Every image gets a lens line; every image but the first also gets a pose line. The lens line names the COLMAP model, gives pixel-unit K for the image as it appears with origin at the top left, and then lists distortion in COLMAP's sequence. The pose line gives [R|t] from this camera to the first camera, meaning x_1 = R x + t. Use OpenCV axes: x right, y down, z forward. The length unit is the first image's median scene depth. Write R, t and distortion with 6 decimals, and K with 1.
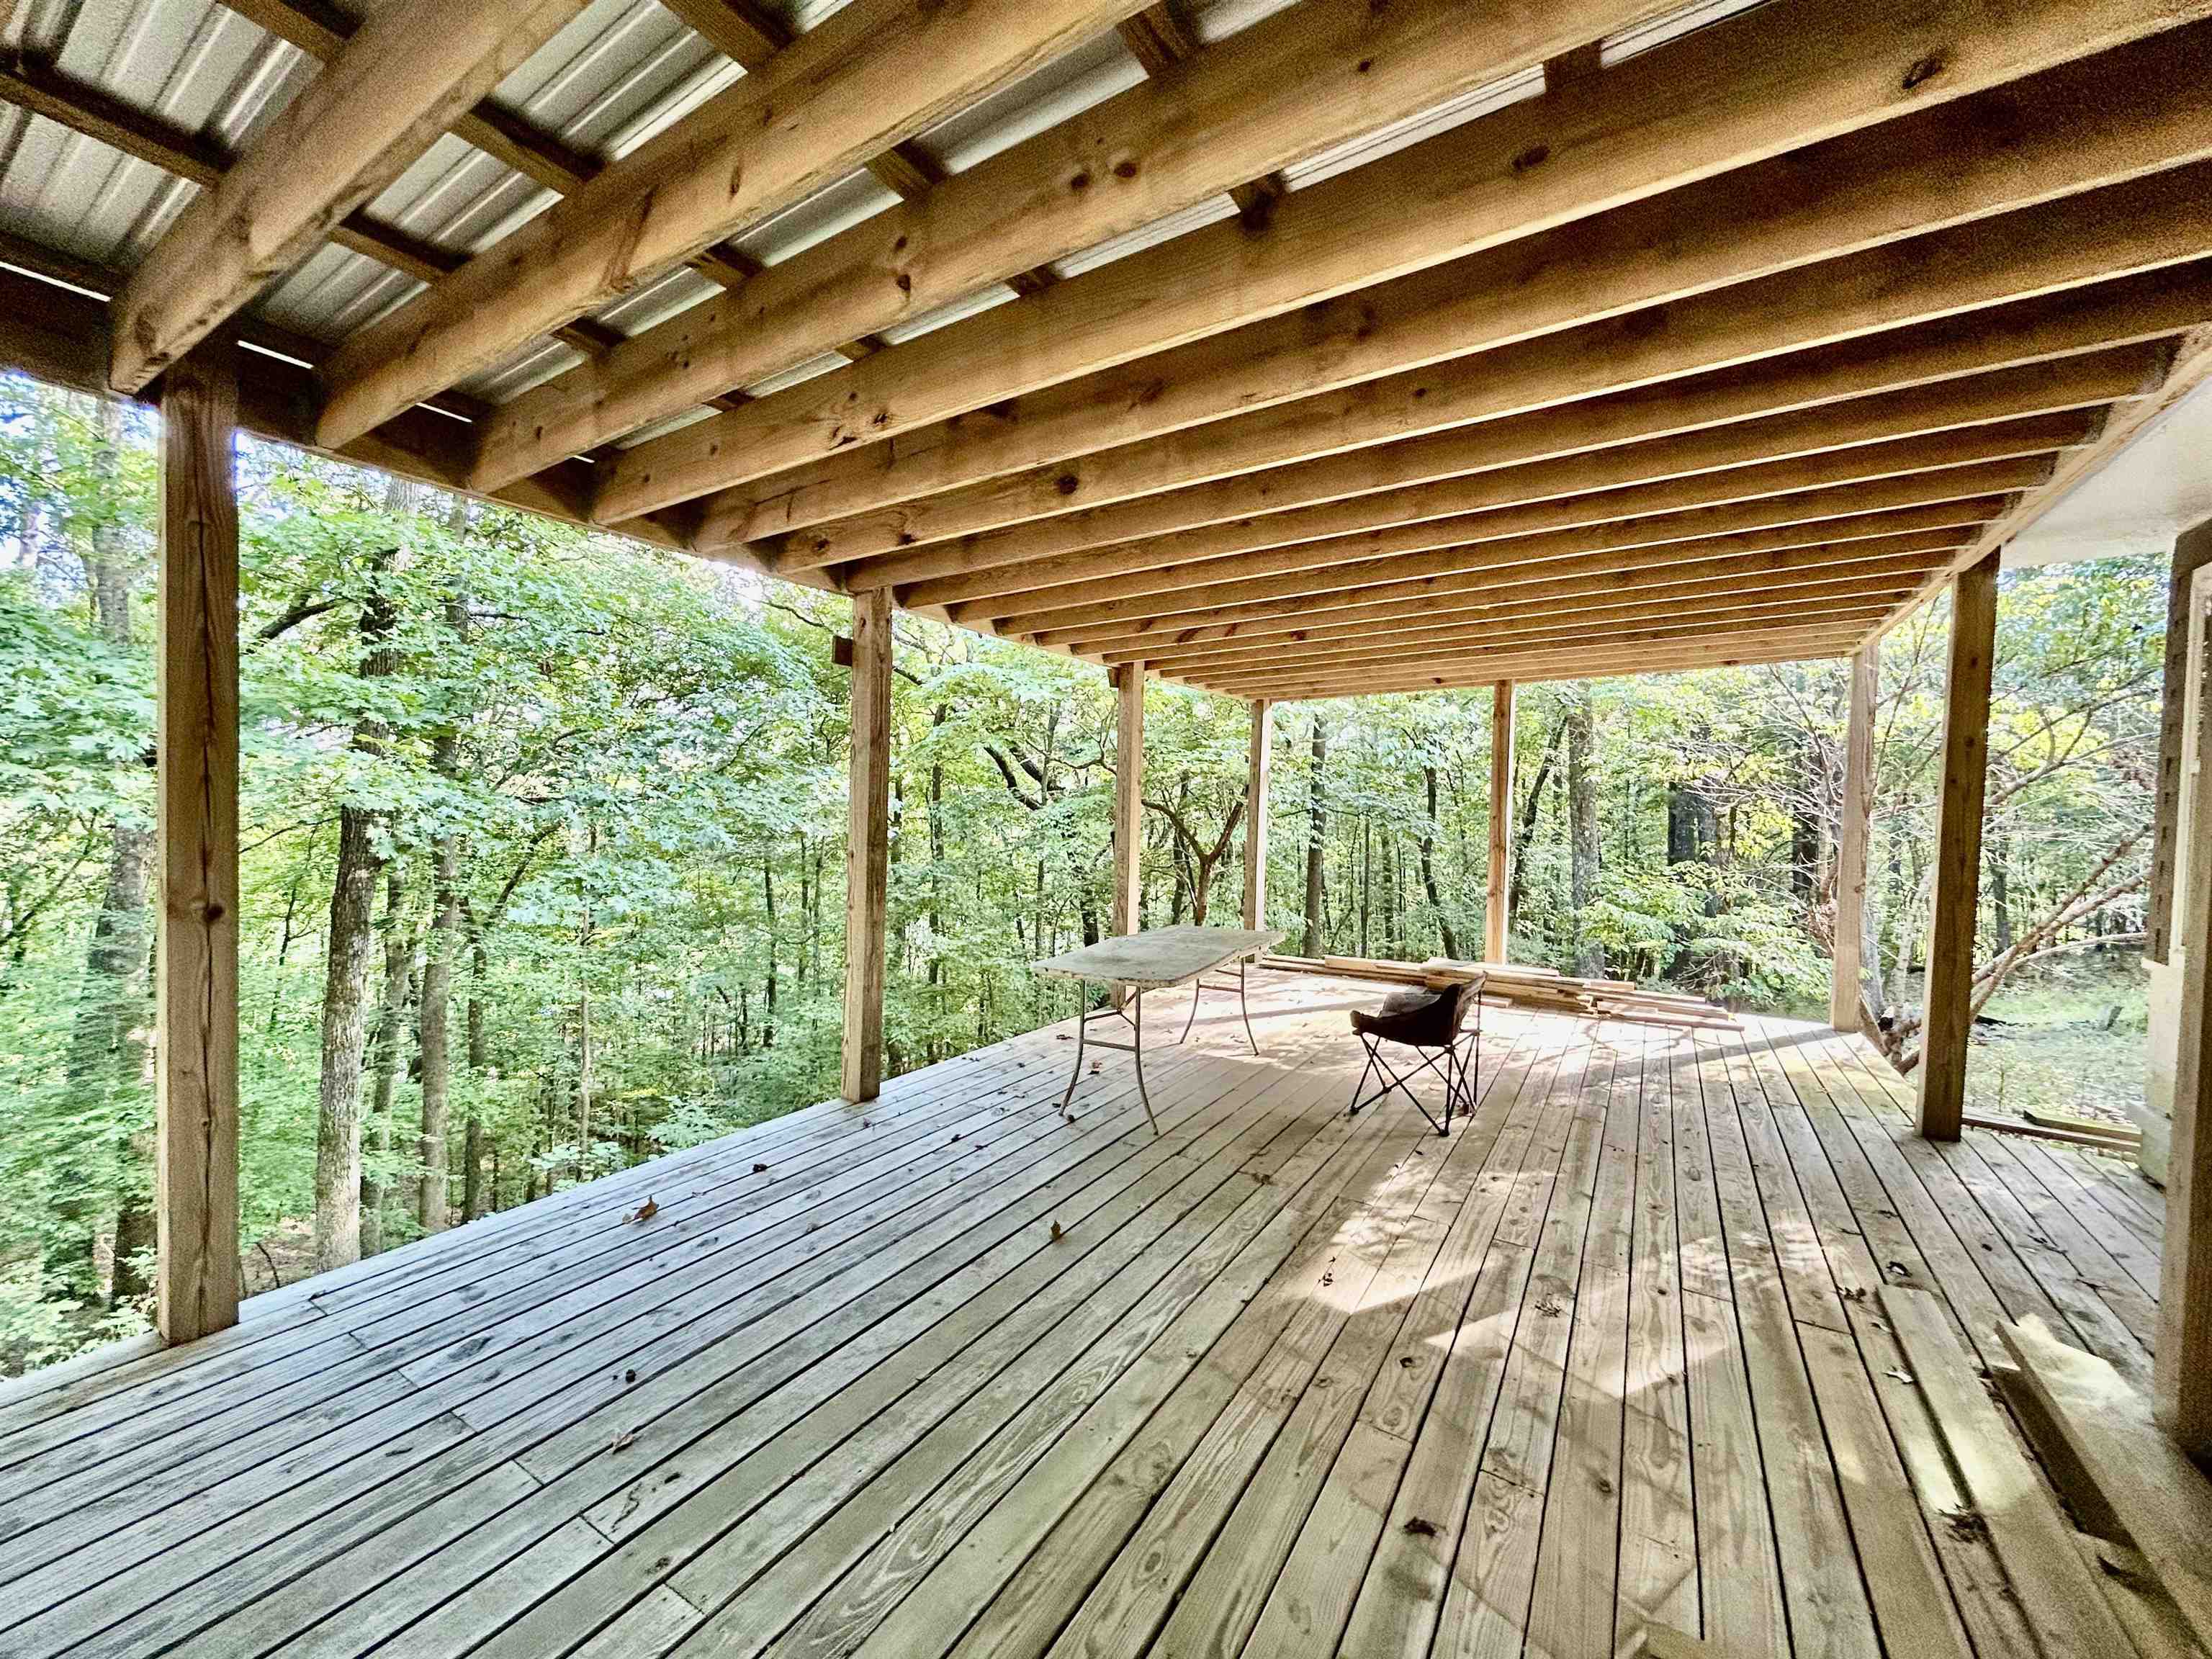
lens RADIAL K [[895.8, 0, 1095.4], [0, 895.8, 837.5], [0, 0, 1]] dist [0.000173, 0.000165]
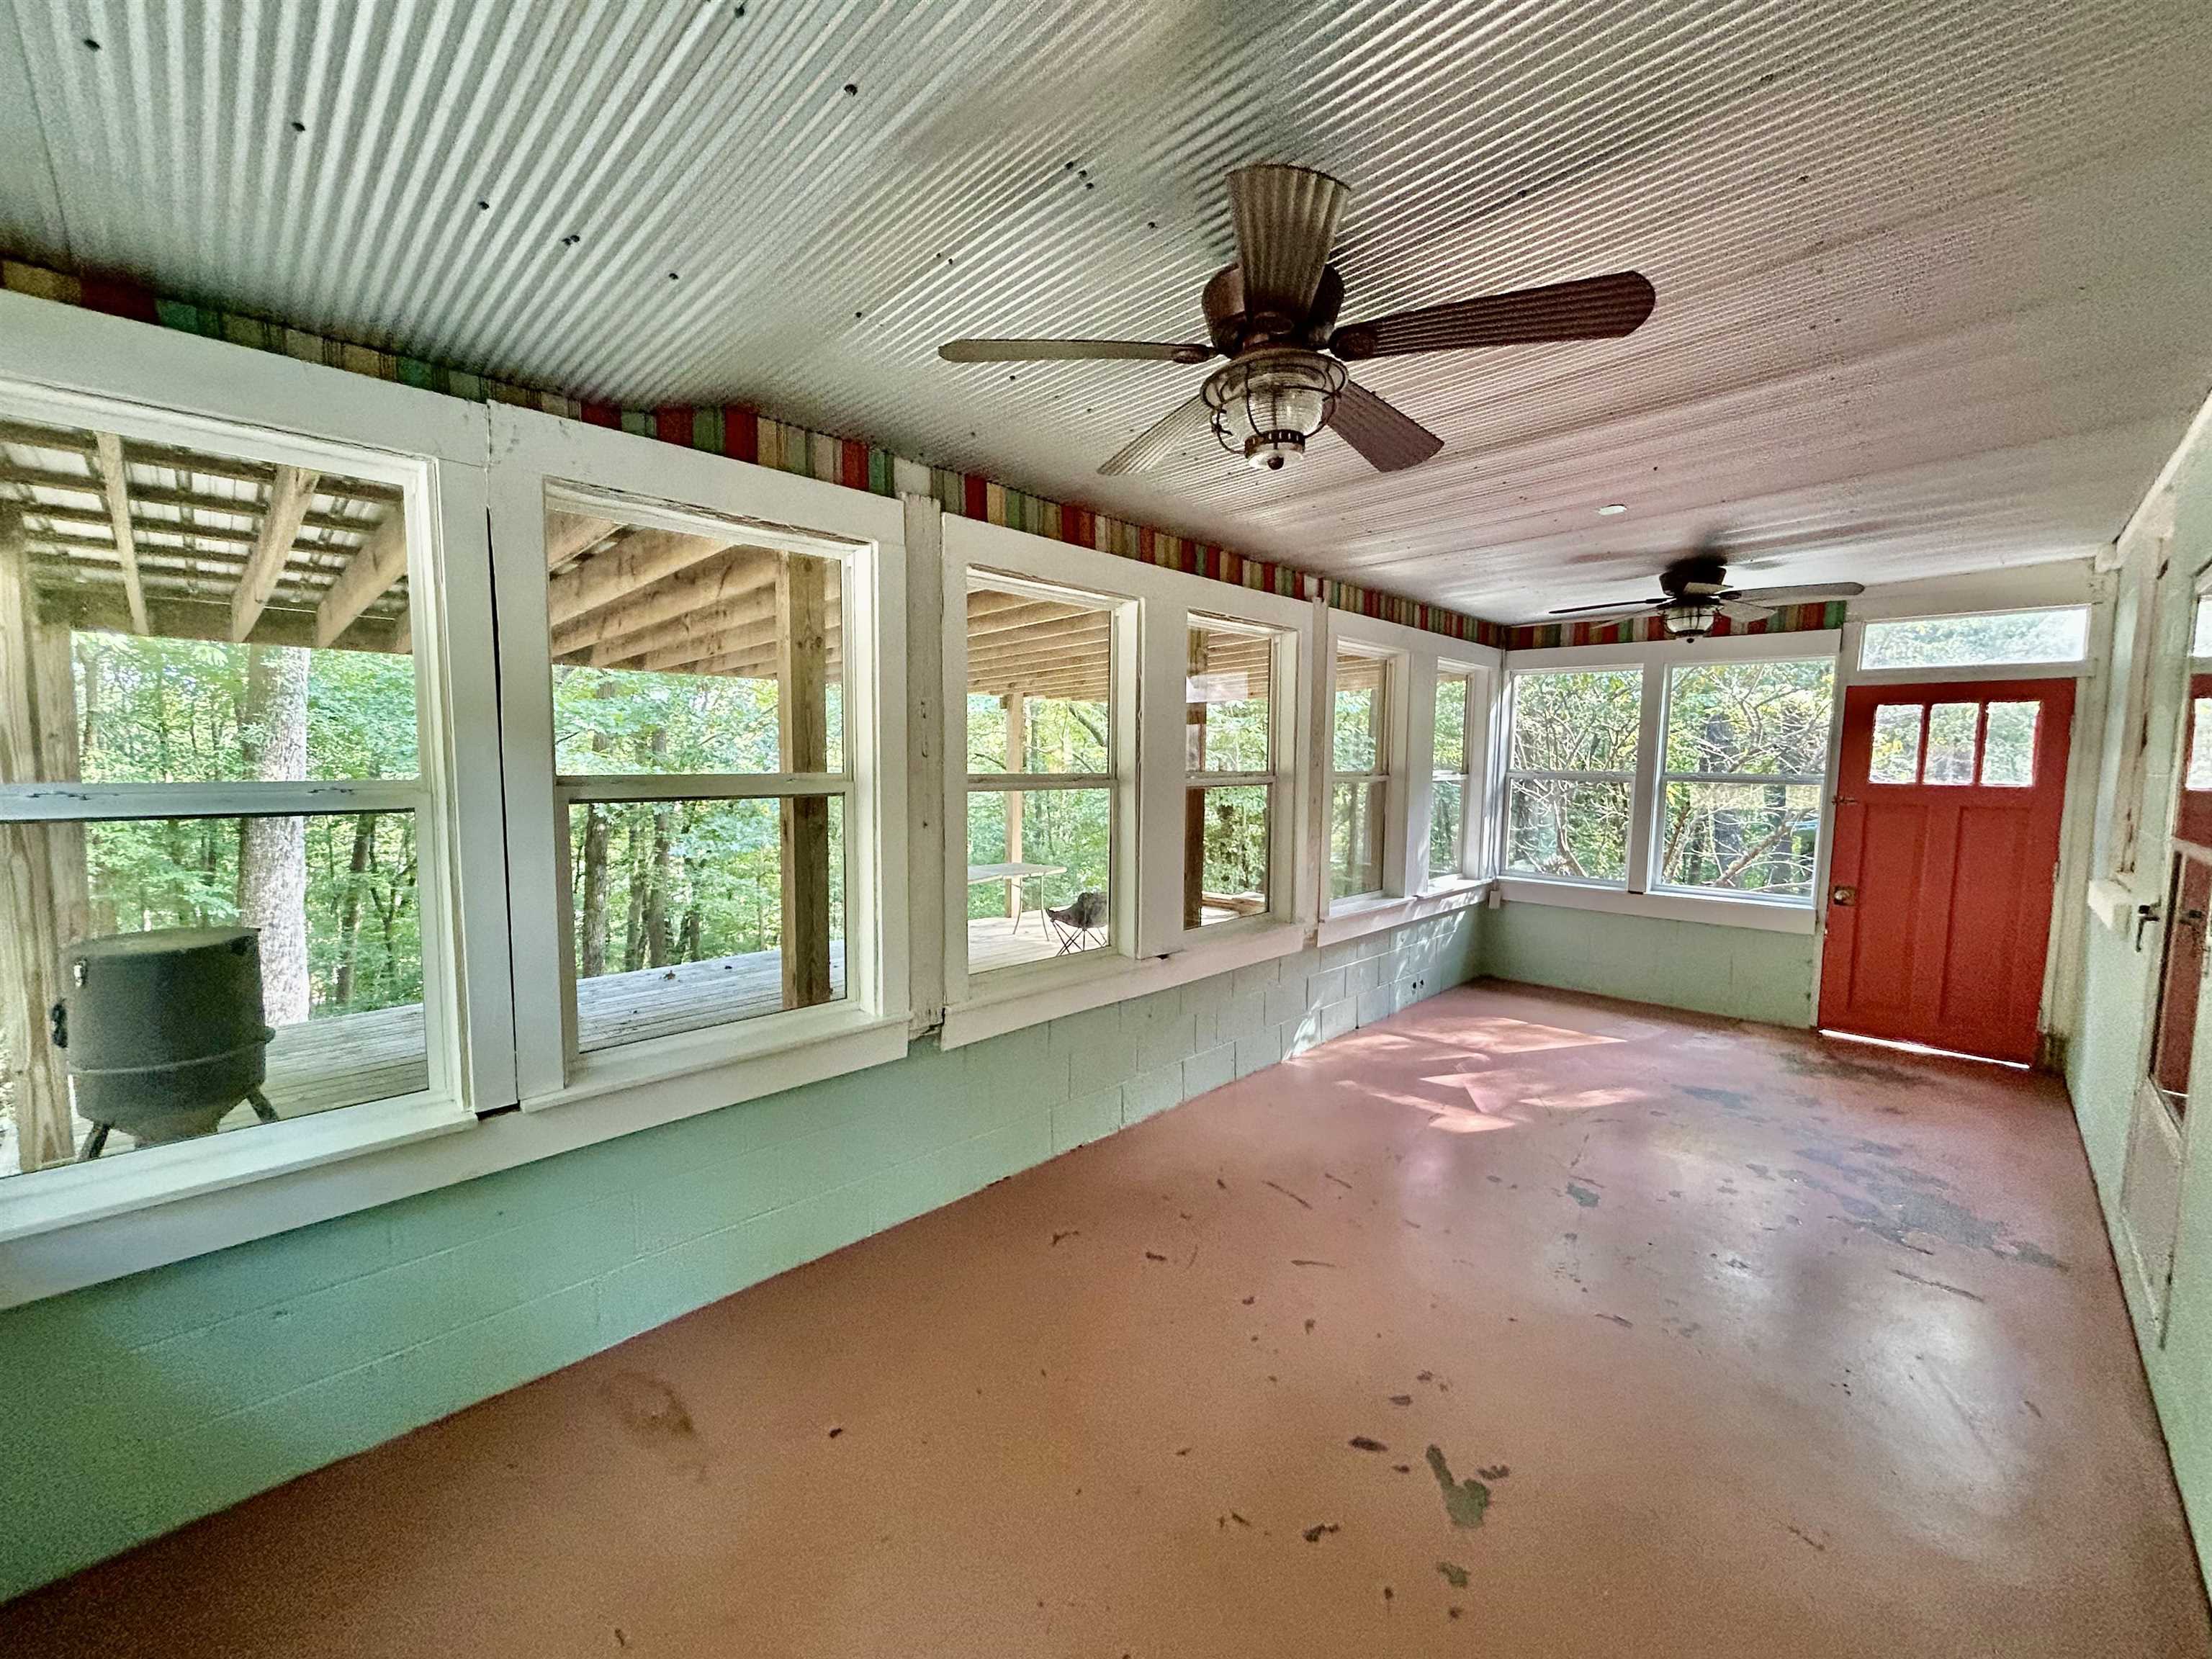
lens RADIAL K [[895.8, 0, 1100.5], [0, 895.8, 839.8], [0, 0, 1]] dist [0.000173, 0.000165]
pose [[0.977446, 0.009816, -0.210959, 1.262416], [0.001617, 0.998542, 0.053955, -0.063468], [0.211181, -0.053079, 0.976005, -1.180551]]
